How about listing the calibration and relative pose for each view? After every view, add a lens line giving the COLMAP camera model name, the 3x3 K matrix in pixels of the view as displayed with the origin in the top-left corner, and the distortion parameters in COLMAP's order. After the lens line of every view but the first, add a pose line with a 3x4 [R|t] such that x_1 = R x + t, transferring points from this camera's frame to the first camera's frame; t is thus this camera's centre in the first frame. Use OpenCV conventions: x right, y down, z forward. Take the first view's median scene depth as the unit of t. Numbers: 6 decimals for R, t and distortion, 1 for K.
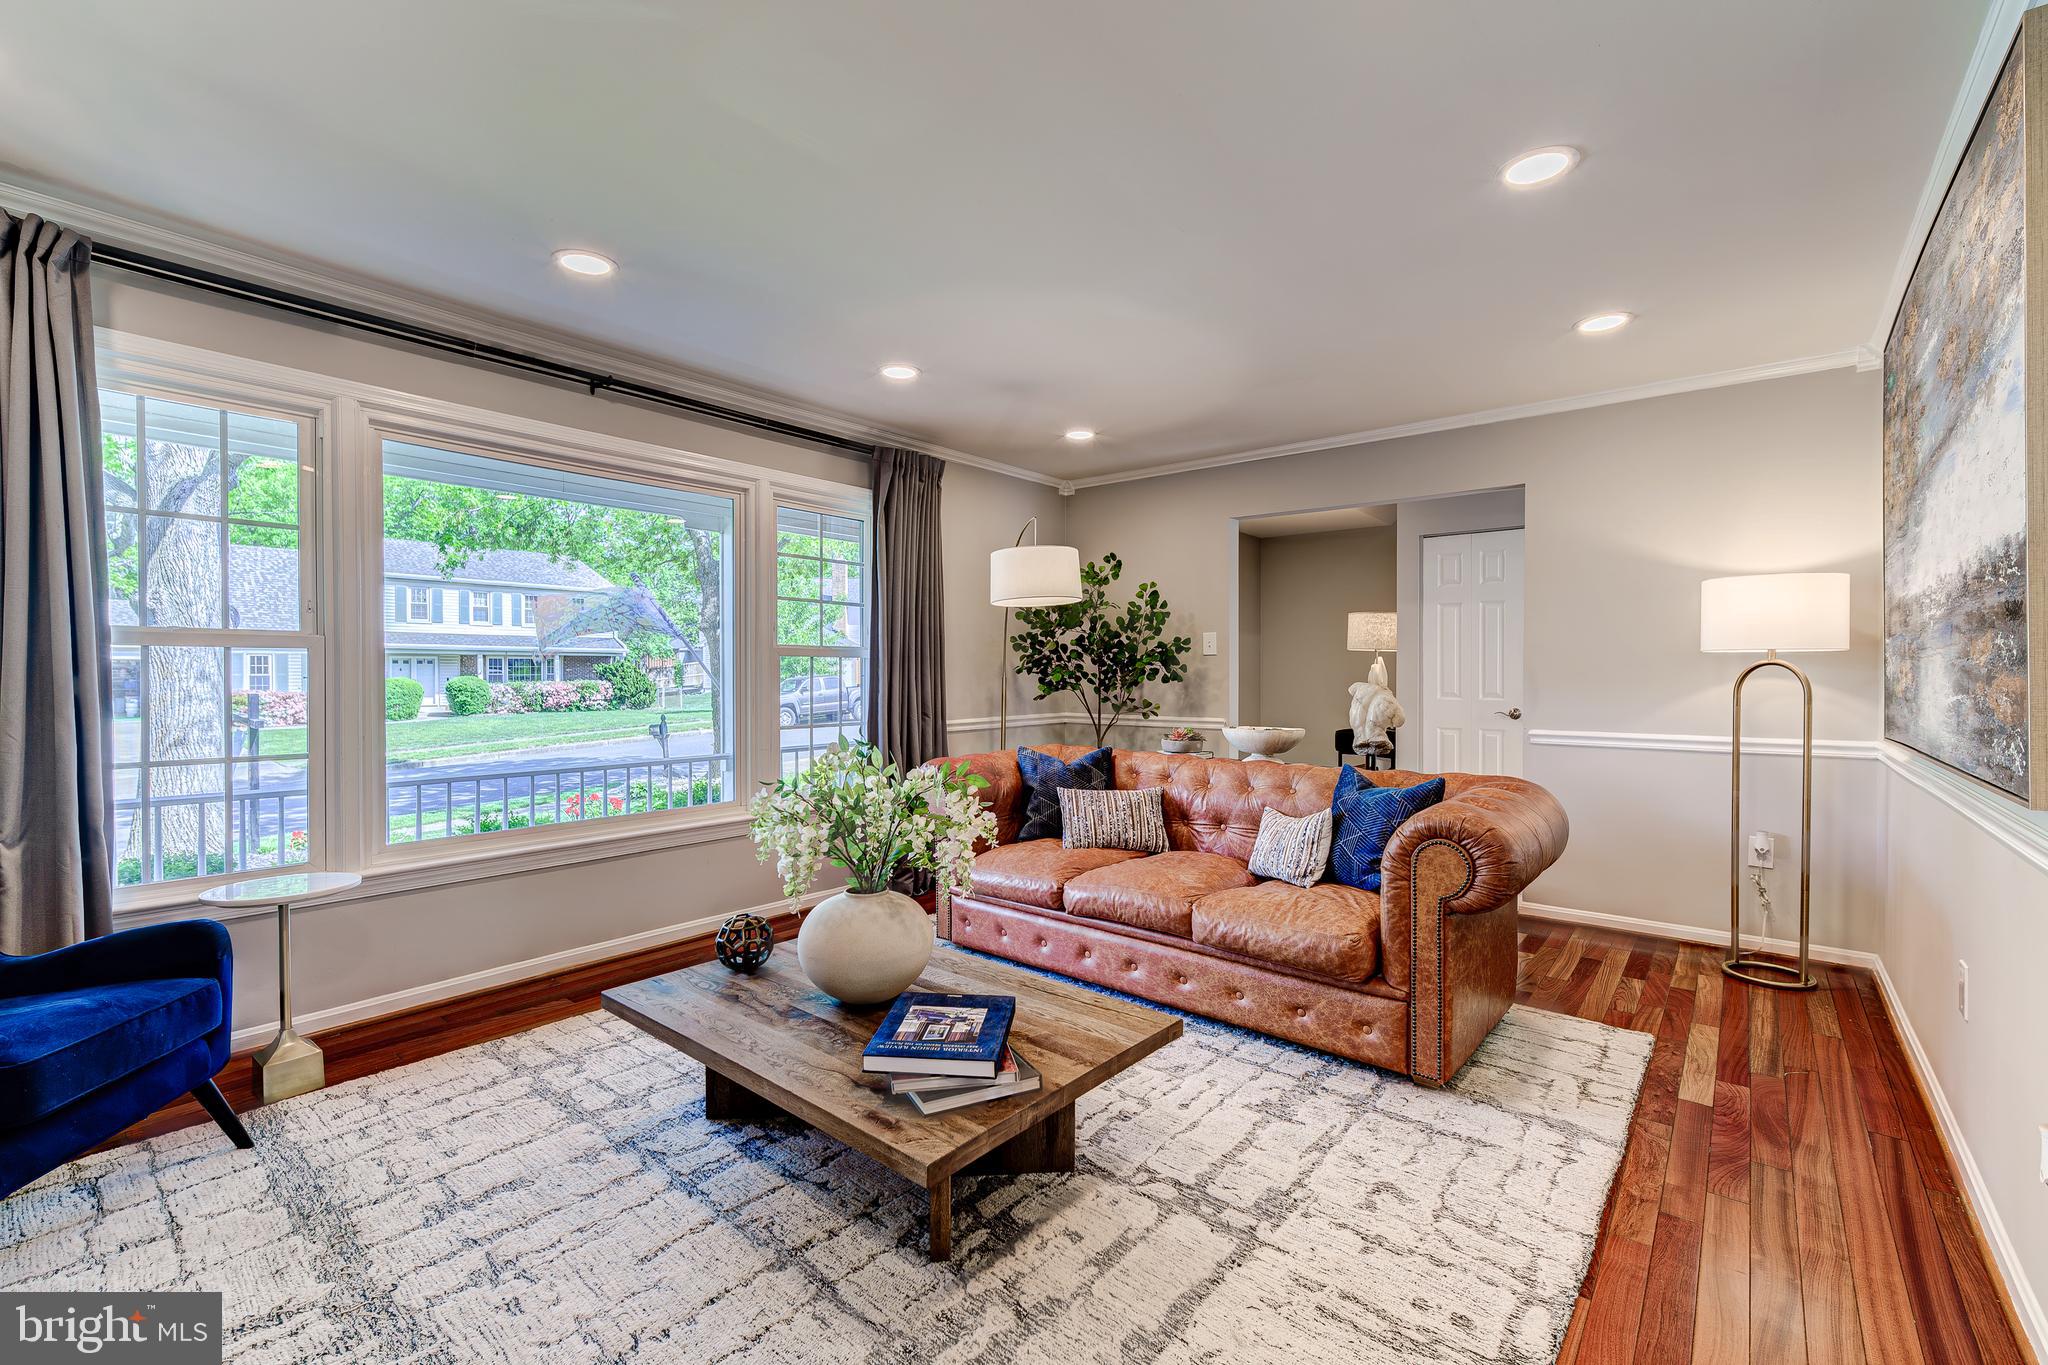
lens RADIAL K [[892.4, 0, 1025.2], [0, 892.4, 681.8], [0, 0, 1]] dist [0.001022, 0.000382]
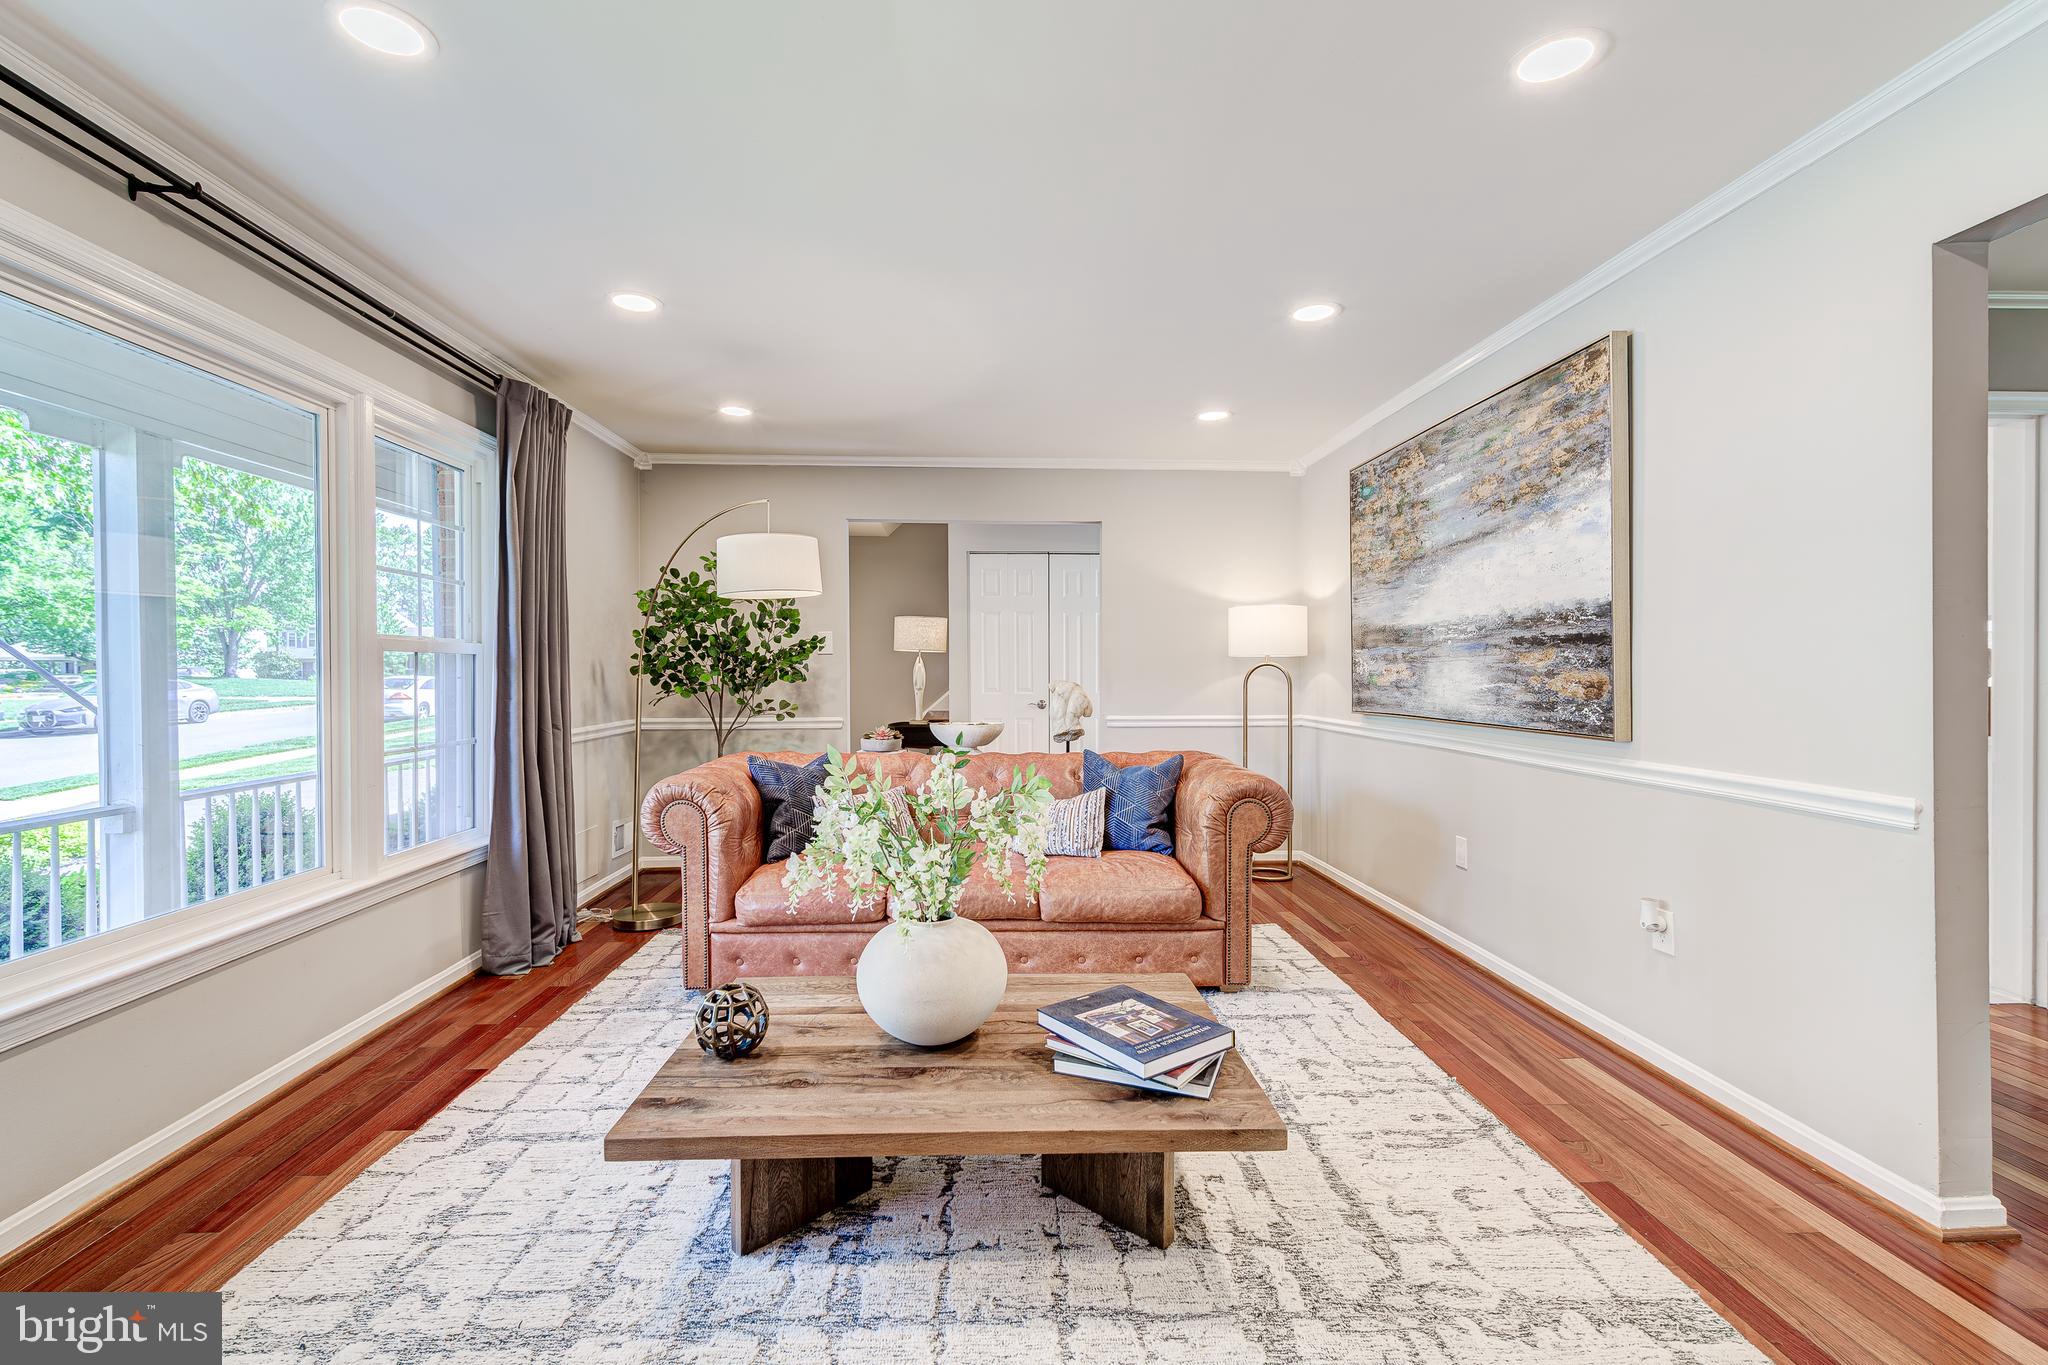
lens RADIAL K [[892.4, 0, 1024.8], [0, 892.4, 678.3], [0, 0, 1]] dist [0.001022, 0.000382]
pose [[0.735716, -0.007854, 0.677245, -0.618074], [0.009104, 0.999957, 0.001707, -0.005617], [-0.677230, 0.004910, 0.735755, 0.239311]]
